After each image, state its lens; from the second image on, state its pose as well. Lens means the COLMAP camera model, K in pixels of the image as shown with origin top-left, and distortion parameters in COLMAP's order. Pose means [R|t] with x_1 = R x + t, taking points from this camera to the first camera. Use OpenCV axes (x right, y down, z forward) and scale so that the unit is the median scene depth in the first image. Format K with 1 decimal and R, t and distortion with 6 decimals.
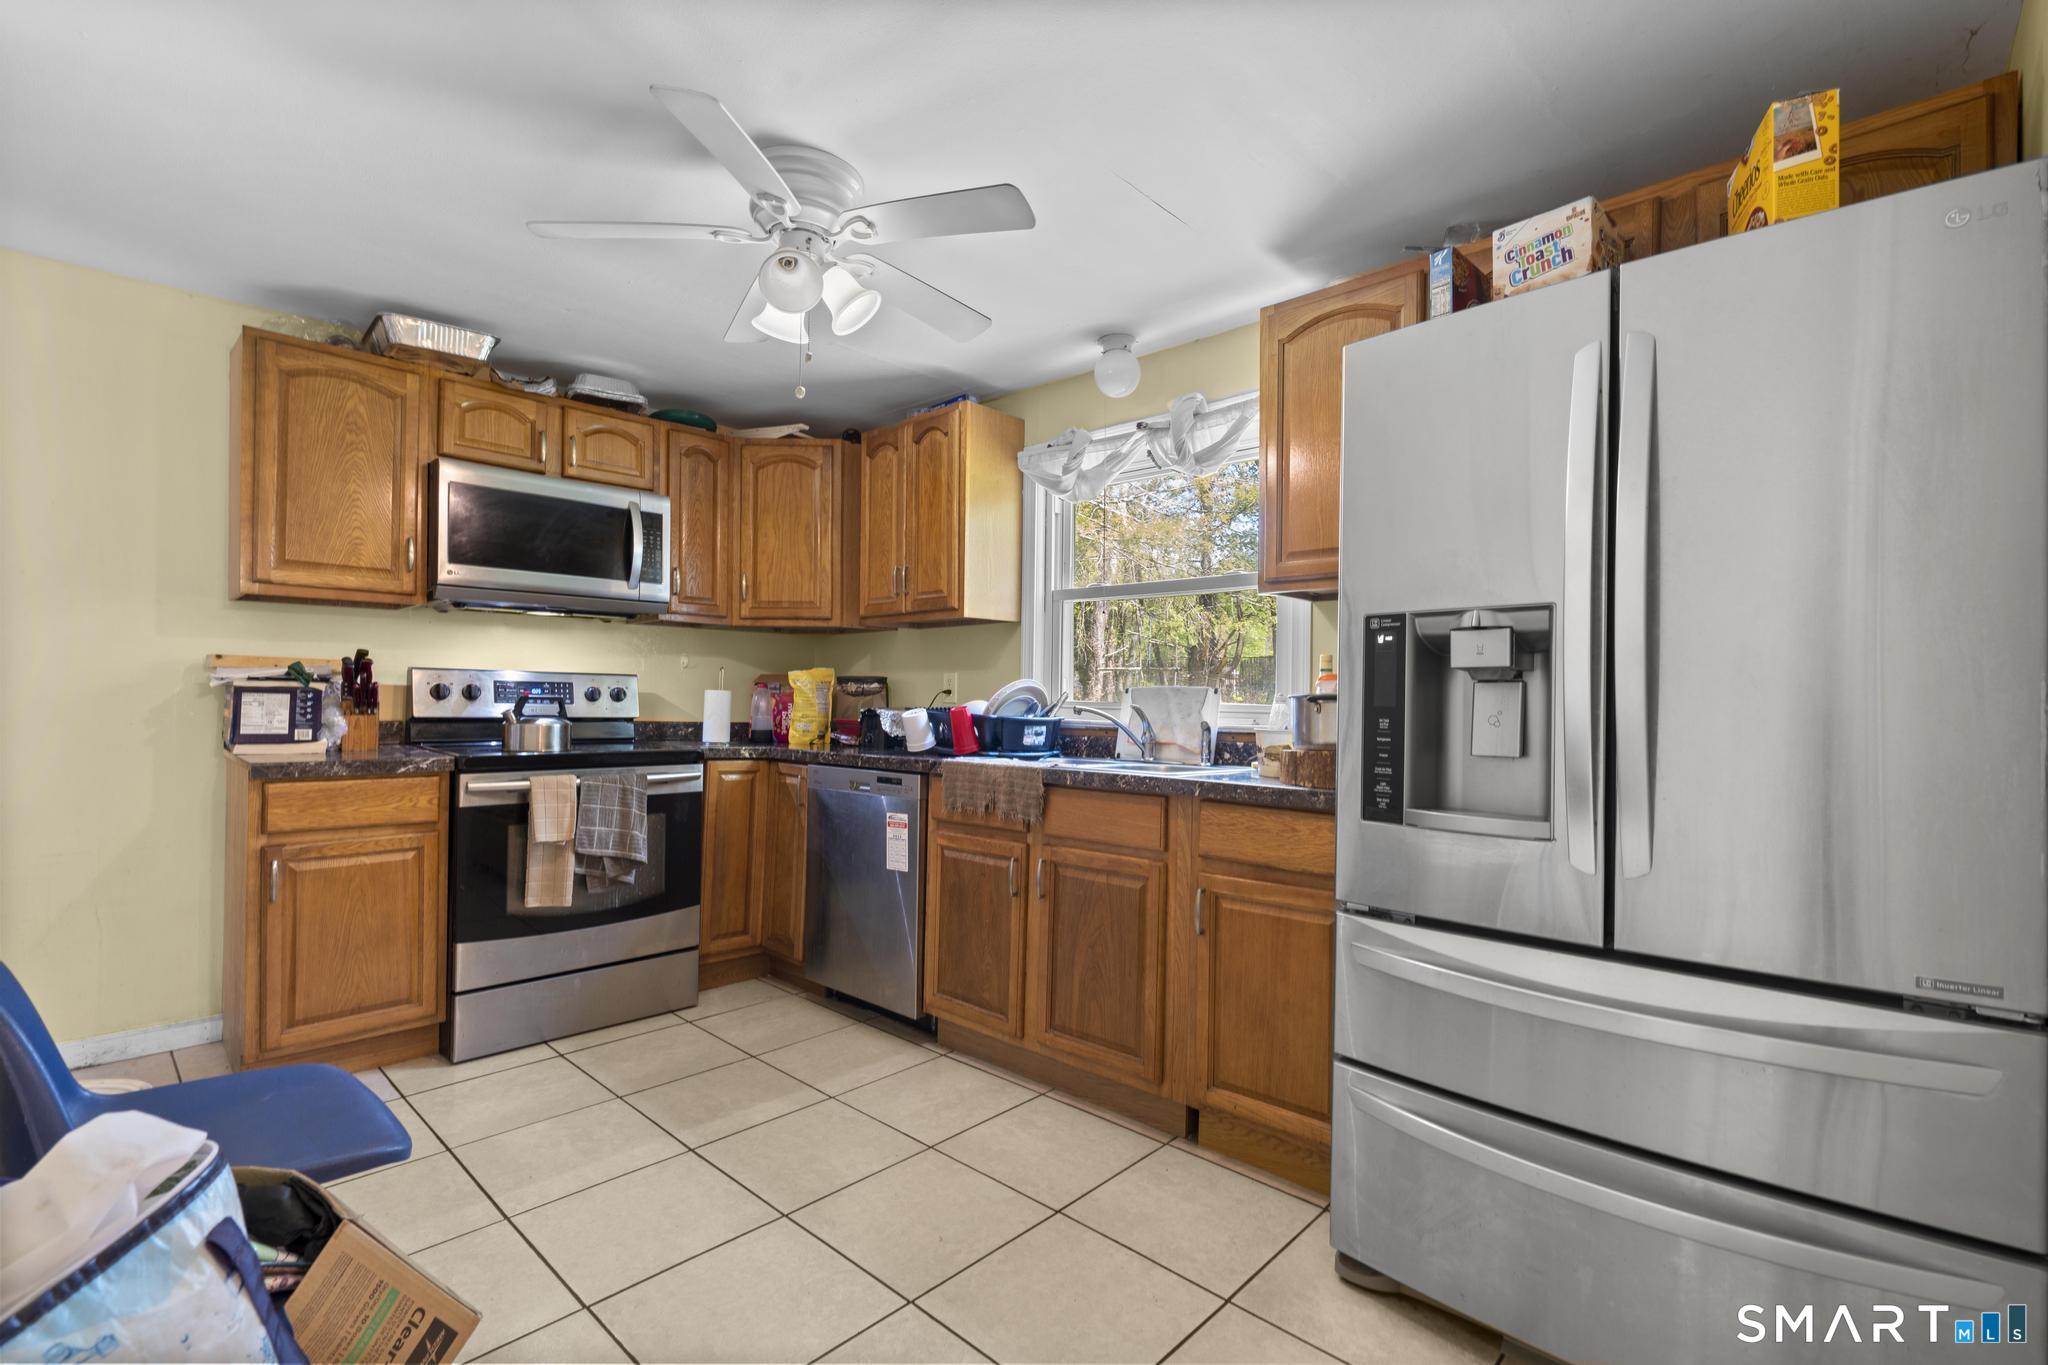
lens RADIAL K [[918.3, 0, 1022.9], [0, 918.3, 690.6], [0, 0, 1]] dist [-0.000662, 0.001565]
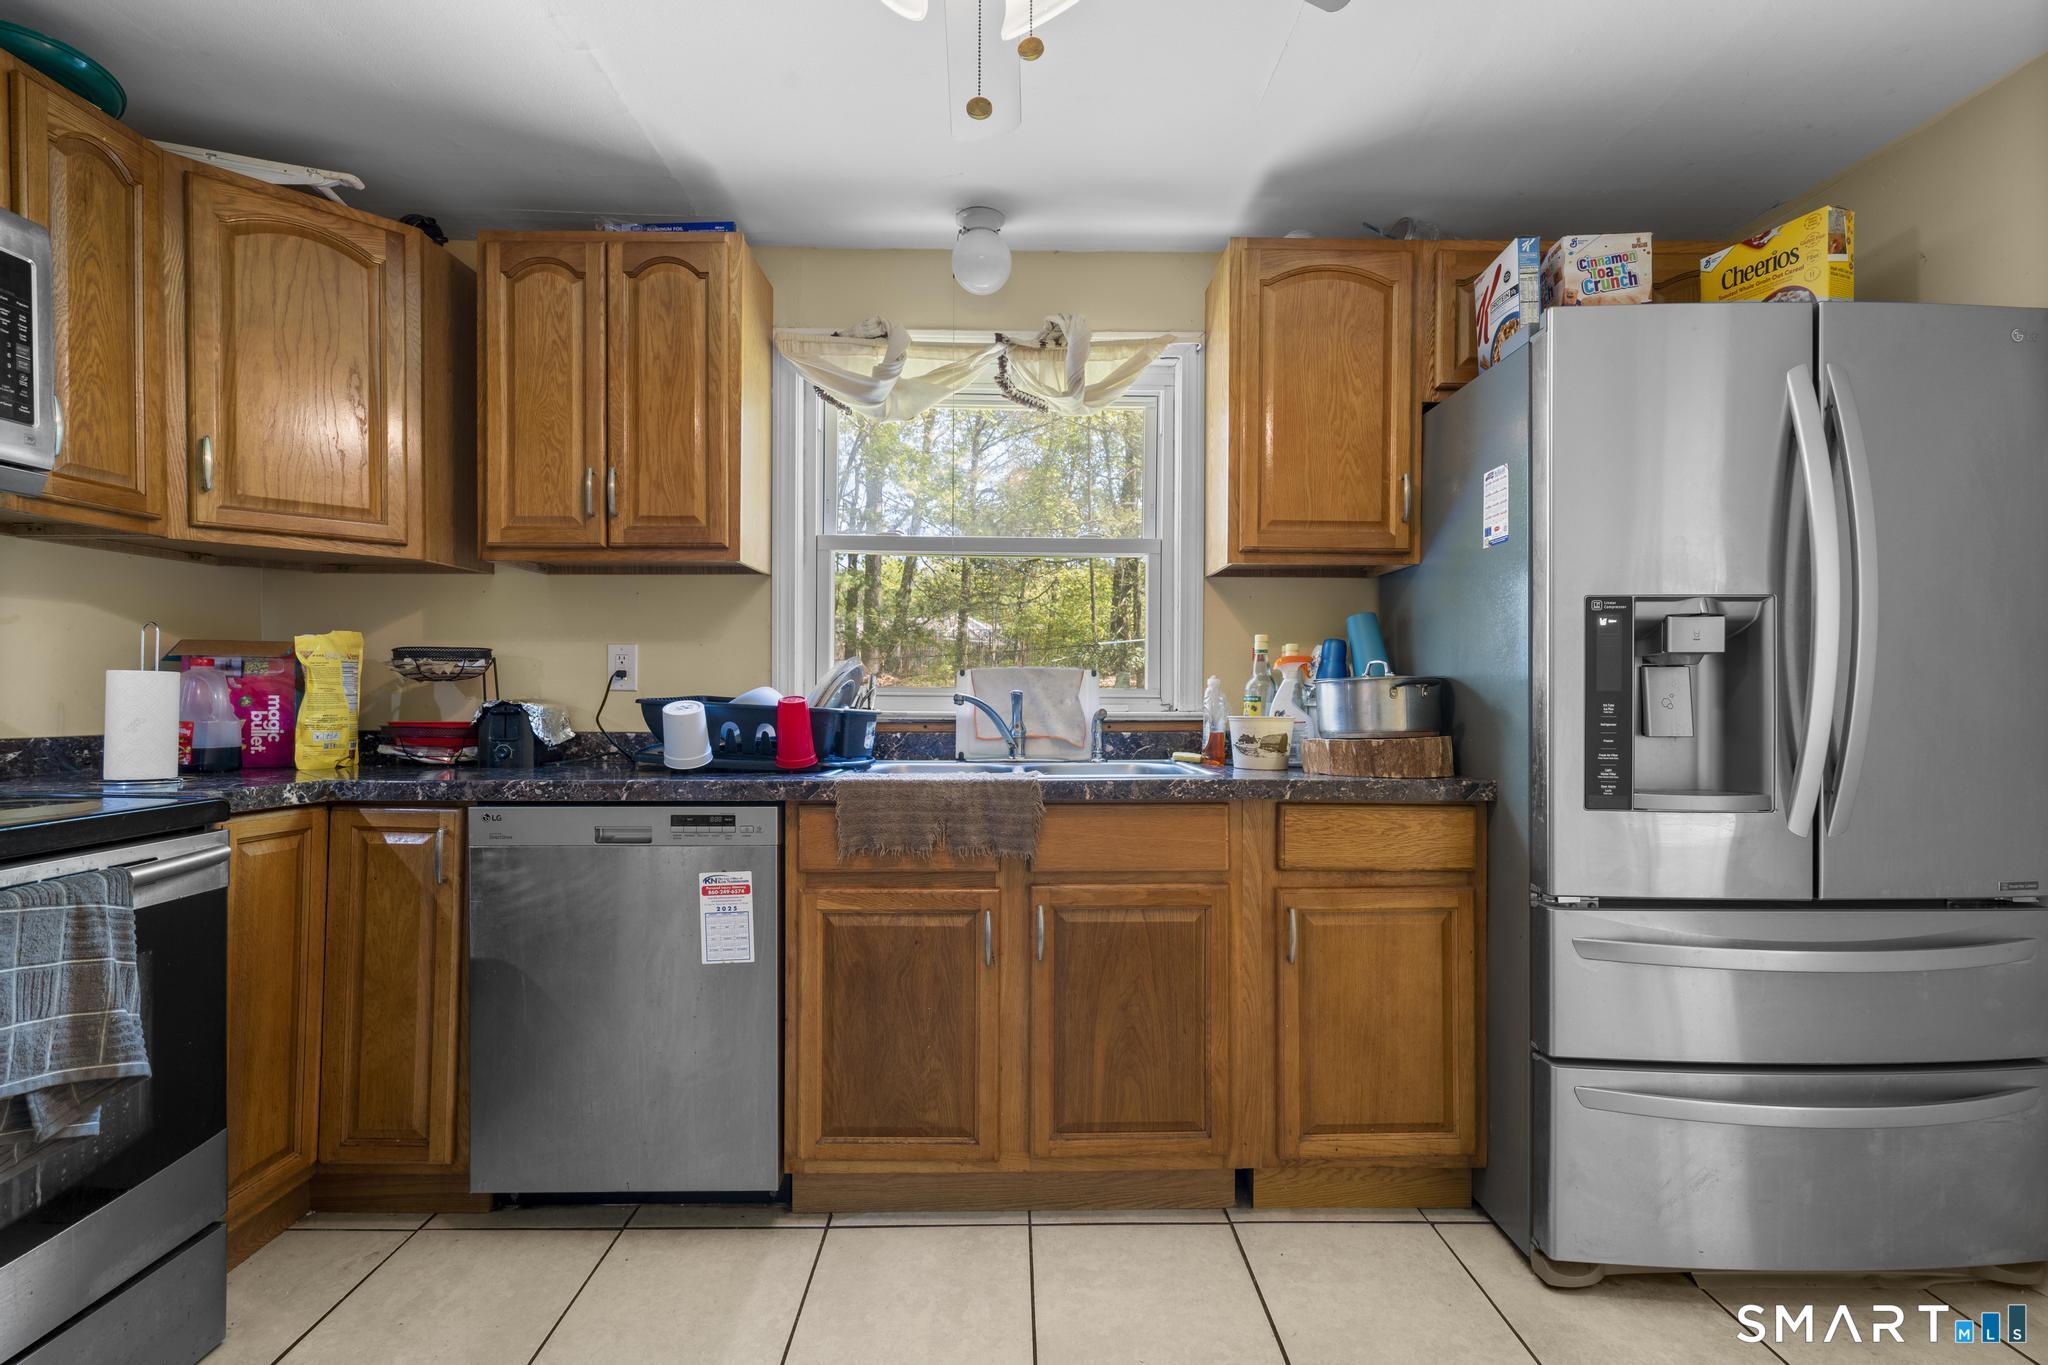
lens RADIAL K [[918.3, 0, 1022.9], [0, 918.3, 690.6], [0, 0, 1]] dist [-0.000662, 0.001565]
pose [[0.719231, -0.014030, 0.694629, -0.424950], [-0.001774, 0.999756, 0.022029, -0.002035], [-0.694769, -0.017076, 0.719030, 0.424792]]
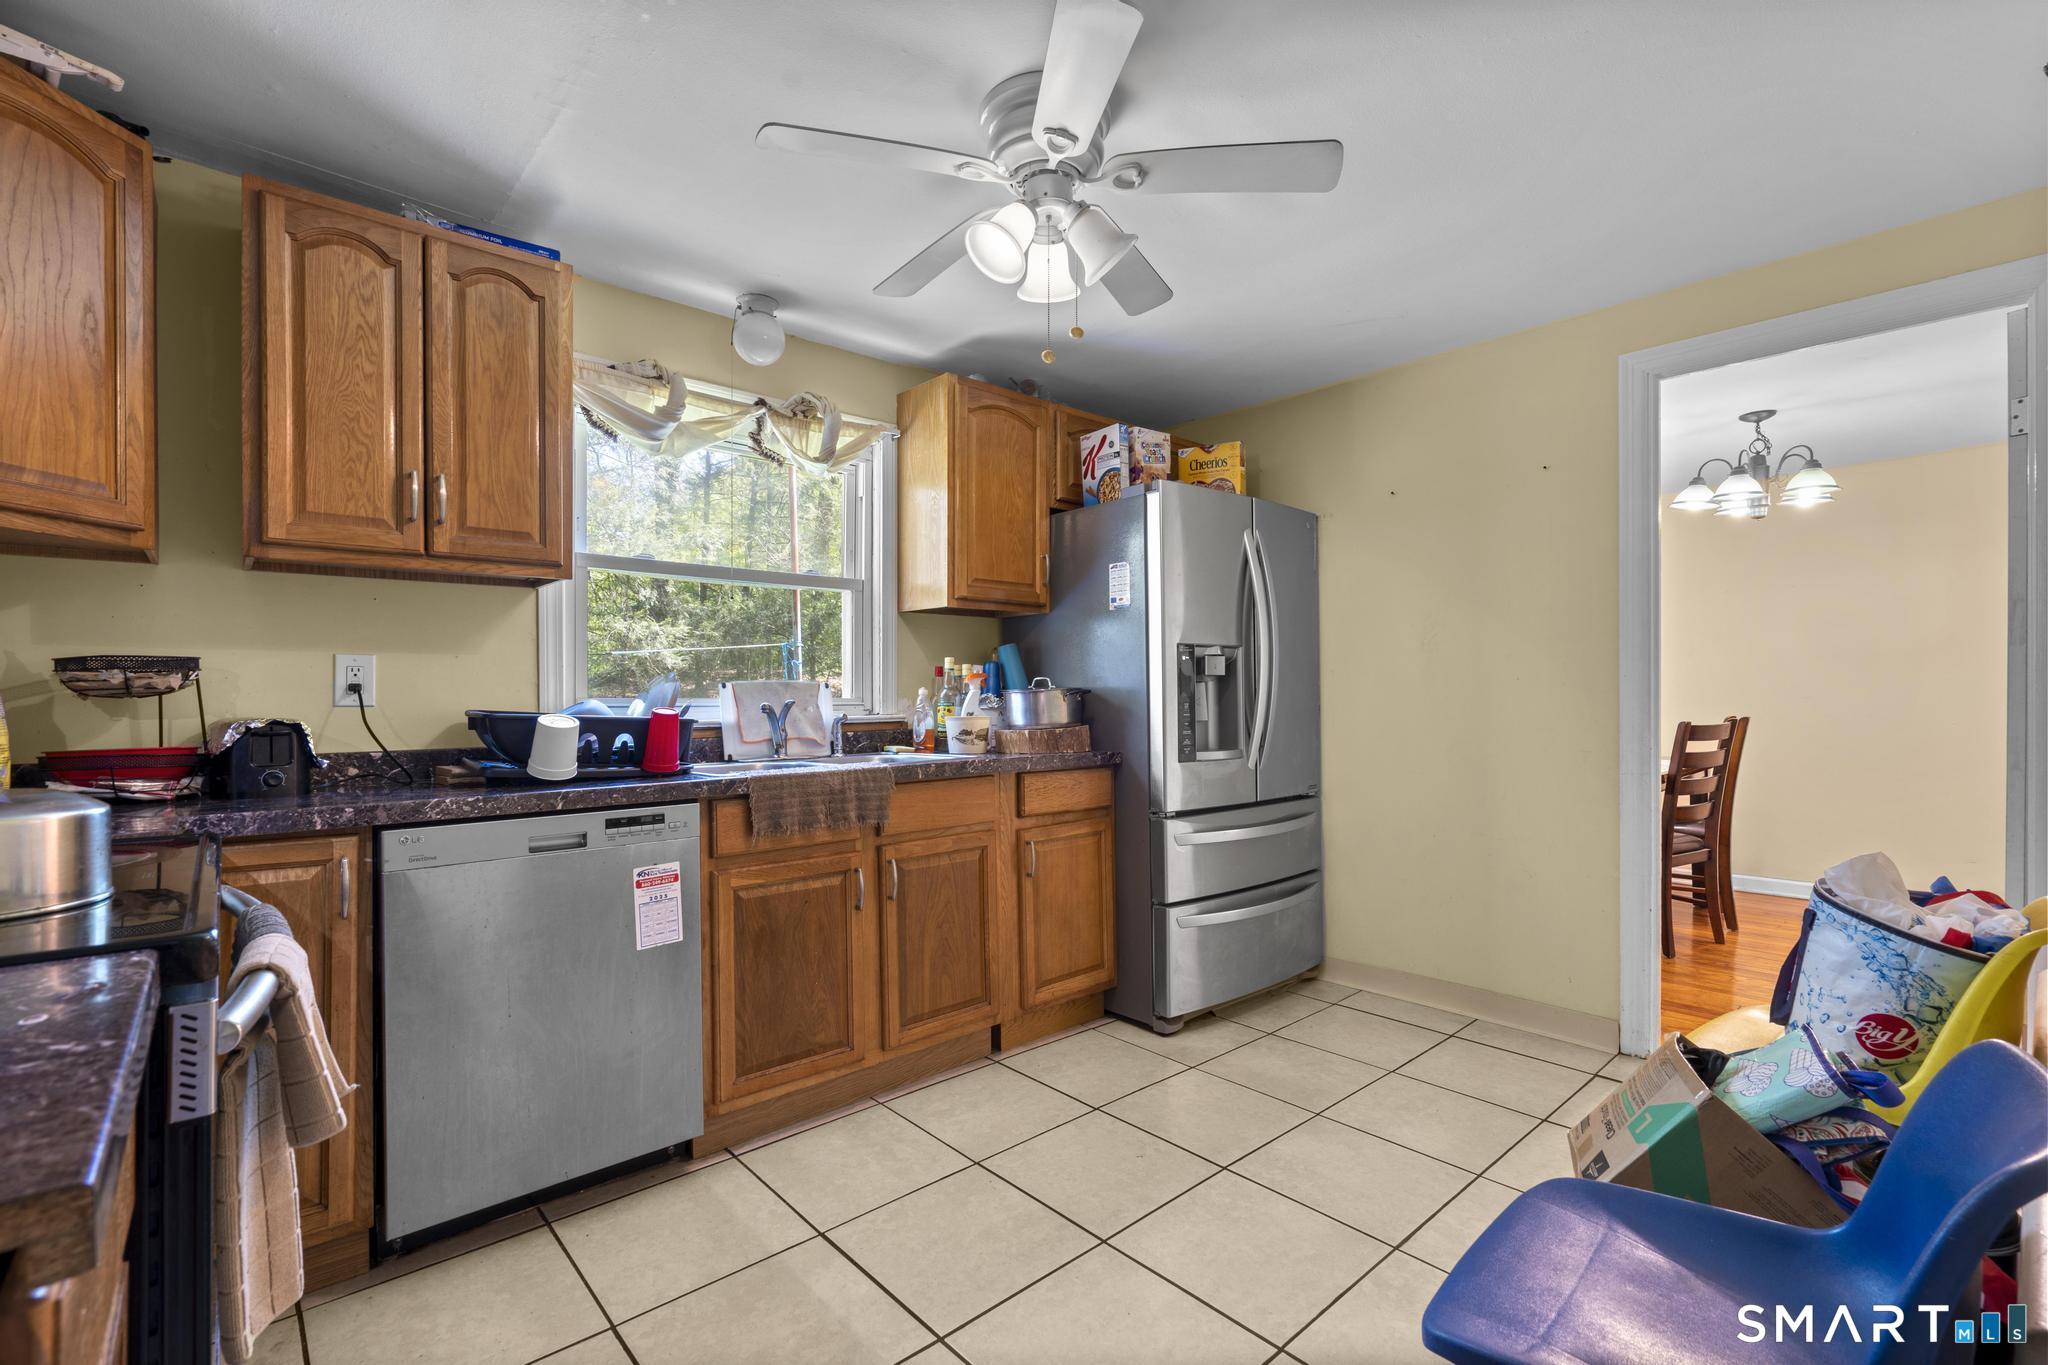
lens RADIAL K [[918.3, 0, 1022.9], [0, 918.3, 690.6], [0, 0, 1]] dist [-0.000662, 0.001565]
pose [[0.089529, -0.011797, 0.995914, -0.810066], [-0.004731, 0.999914, 0.012269, -0.007626], [-0.995973, -0.005810, 0.089466, 0.671389]]
